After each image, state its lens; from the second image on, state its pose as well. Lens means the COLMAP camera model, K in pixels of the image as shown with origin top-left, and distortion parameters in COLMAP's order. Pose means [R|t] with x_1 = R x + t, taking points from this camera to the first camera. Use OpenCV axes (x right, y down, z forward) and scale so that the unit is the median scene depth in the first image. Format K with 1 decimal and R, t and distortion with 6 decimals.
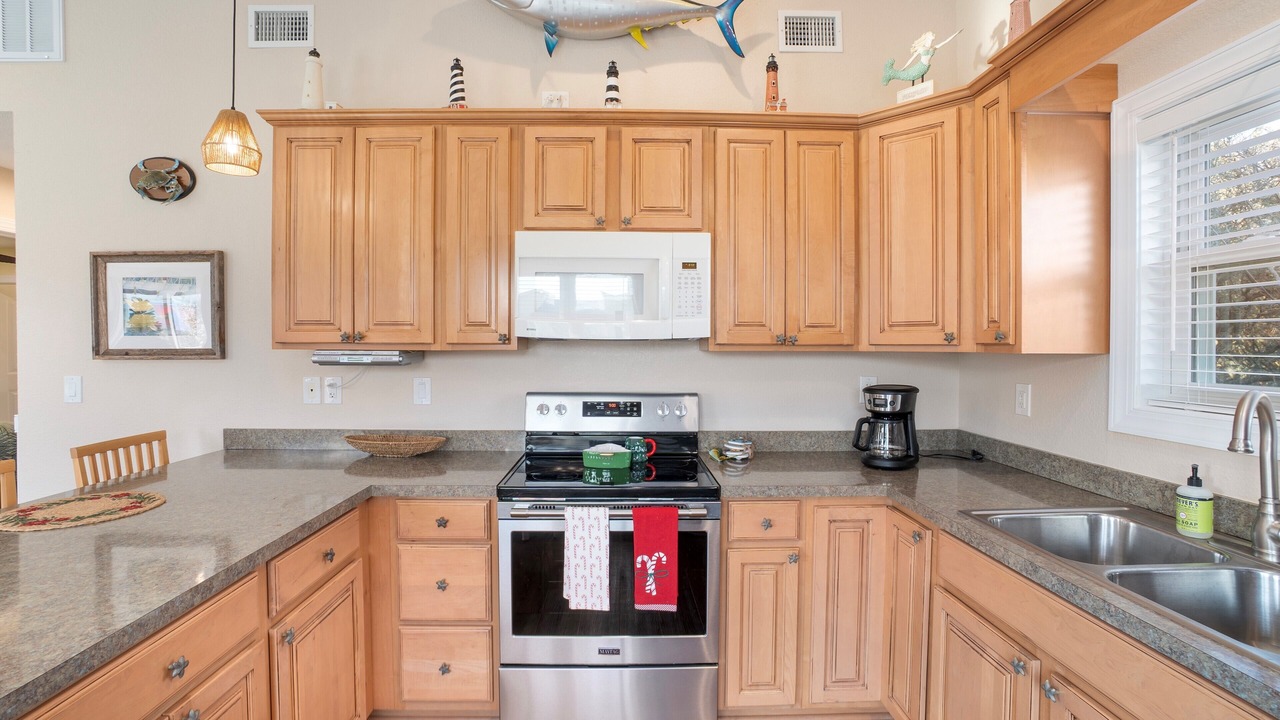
lens RADIAL K [[570.9, 0, 636.8], [0, 570.9, 347.8], [0, 0, 1]] dist [-0.063195, 0.022328]
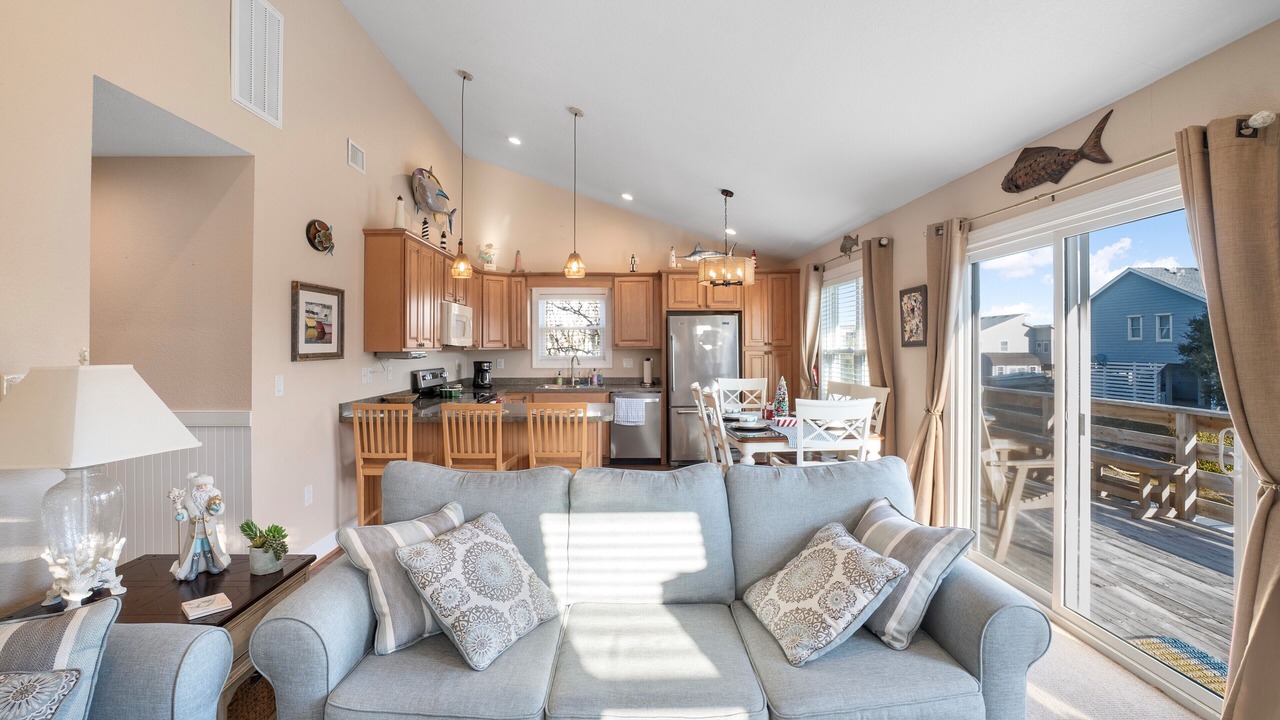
lens RADIAL K [[570.9, 0, 636.8], [0, 570.9, 347.8], [0, 0, 1]] dist [-0.063195, 0.022328]
pose [[-0.011413, -0.004794, 0.999923, -2.361303], [0.015016, 0.999875, 0.004965, -0.006076], [-0.999822, 0.015071, -0.011340, 0.185107]]
